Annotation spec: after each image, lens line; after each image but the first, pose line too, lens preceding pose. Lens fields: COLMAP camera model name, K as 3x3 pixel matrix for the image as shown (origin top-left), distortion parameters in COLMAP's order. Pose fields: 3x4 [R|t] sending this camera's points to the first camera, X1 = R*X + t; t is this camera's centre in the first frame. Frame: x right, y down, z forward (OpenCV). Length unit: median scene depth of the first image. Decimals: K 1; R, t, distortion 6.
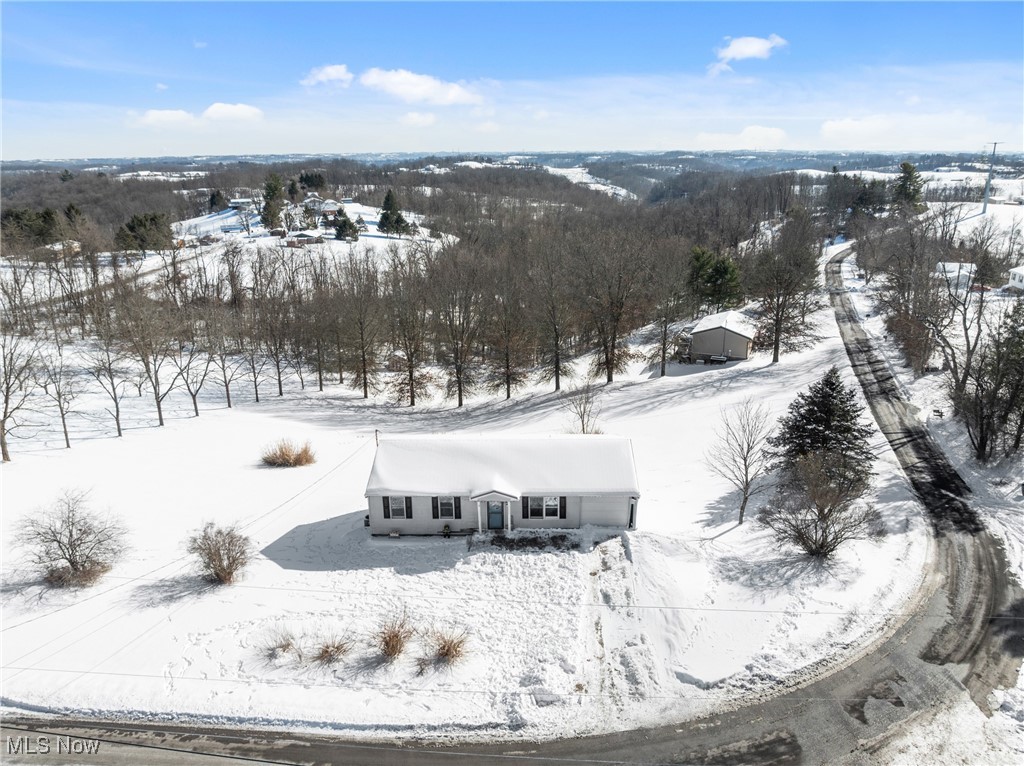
lens RADIAL K [[728.4, 0, 512.0], [0, 728.4, 383.0], [0, 0, 1]] dist [-0.044339, 0.000942]
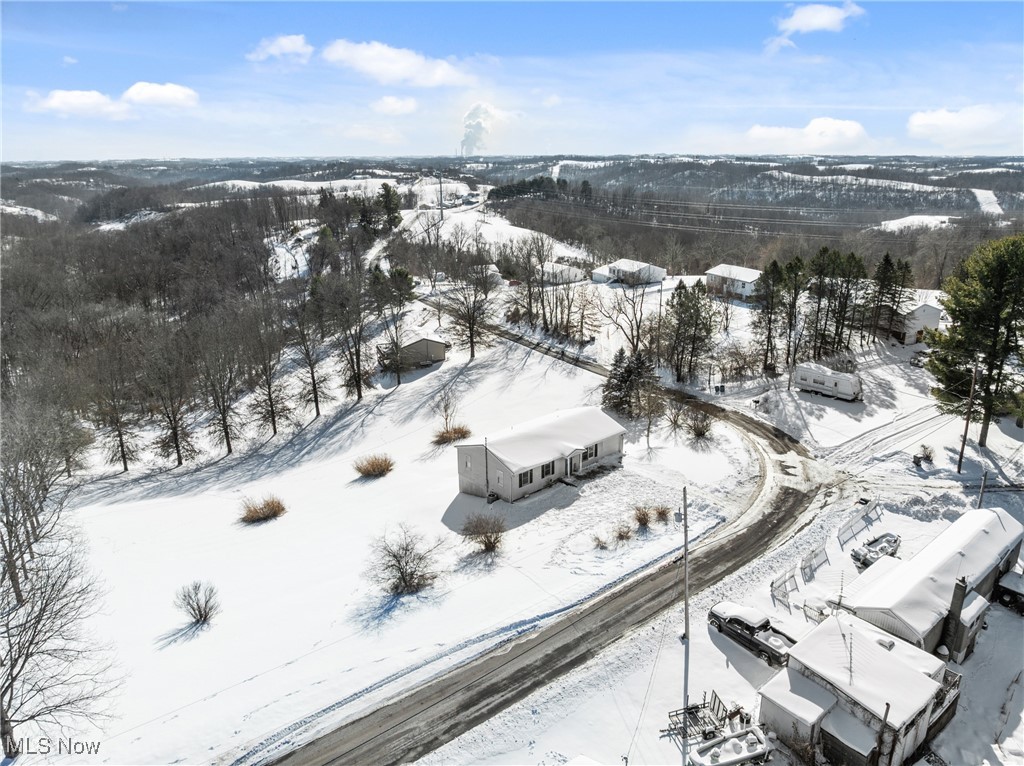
lens RADIAL K [[728.4, 0, 512.0], [0, 728.4, 383.0], [0, 0, 1]] dist [-0.044339, 0.000942]
pose [[0.722610, -0.200827, 0.661440, -1.214022], [0.206216, 0.975925, 0.071024, -0.153153], [-0.659780, 0.085077, 0.746628, -0.184216]]
